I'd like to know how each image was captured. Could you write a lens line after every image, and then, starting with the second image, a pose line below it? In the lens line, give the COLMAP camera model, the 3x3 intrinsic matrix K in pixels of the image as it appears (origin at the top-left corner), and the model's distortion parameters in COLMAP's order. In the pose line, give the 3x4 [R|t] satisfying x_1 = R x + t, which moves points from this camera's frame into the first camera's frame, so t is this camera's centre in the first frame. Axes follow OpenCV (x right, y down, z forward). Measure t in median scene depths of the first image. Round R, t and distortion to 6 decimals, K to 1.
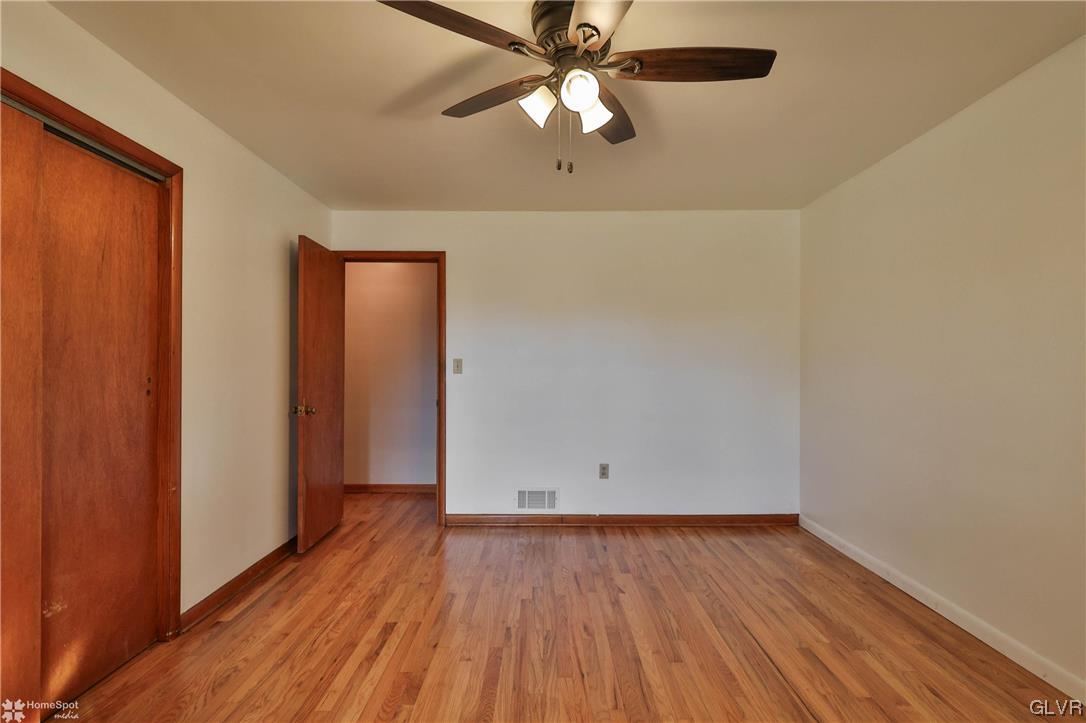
lens RADIAL K [[538.1, 0, 540.2], [0, 538.1, 364.5], [0, 0, 1]] dist [-0.001366, 0.001417]
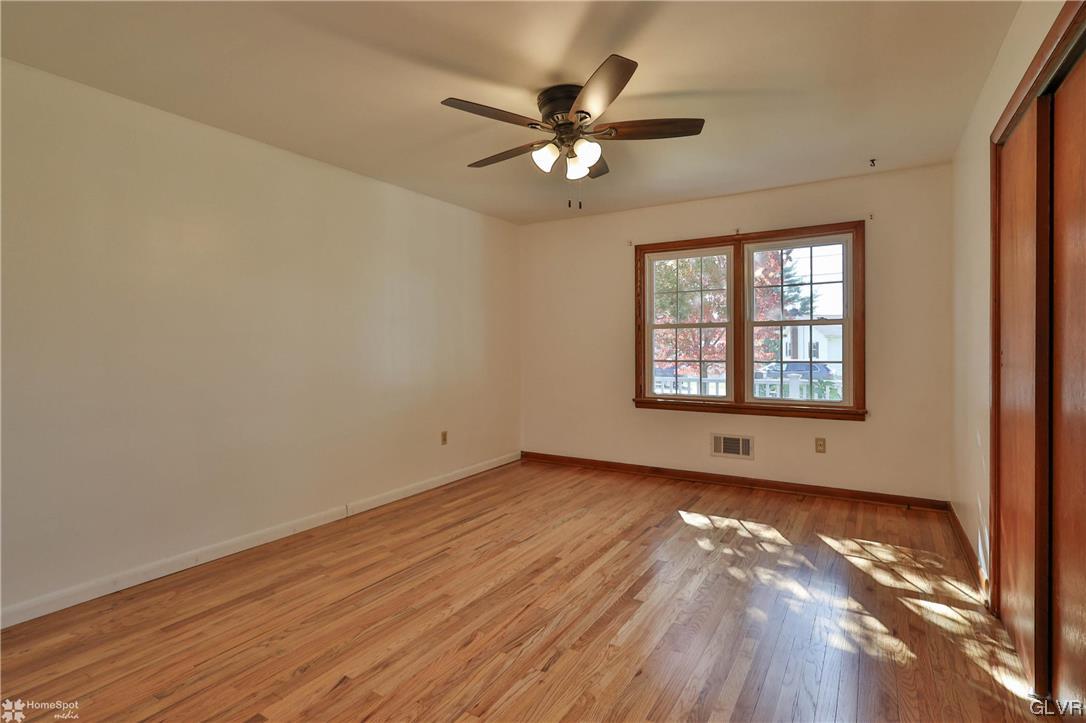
lens RADIAL K [[538.1, 0, 540.2], [0, 538.1, 364.5], [0, 0, 1]] dist [-0.001366, 0.001417]
pose [[-0.853069, -0.016591, 0.521534, -0.475803], [0.000822, 0.999450, 0.033140, 0.013631], [-0.521797, 0.028699, -0.852587, 1.720645]]
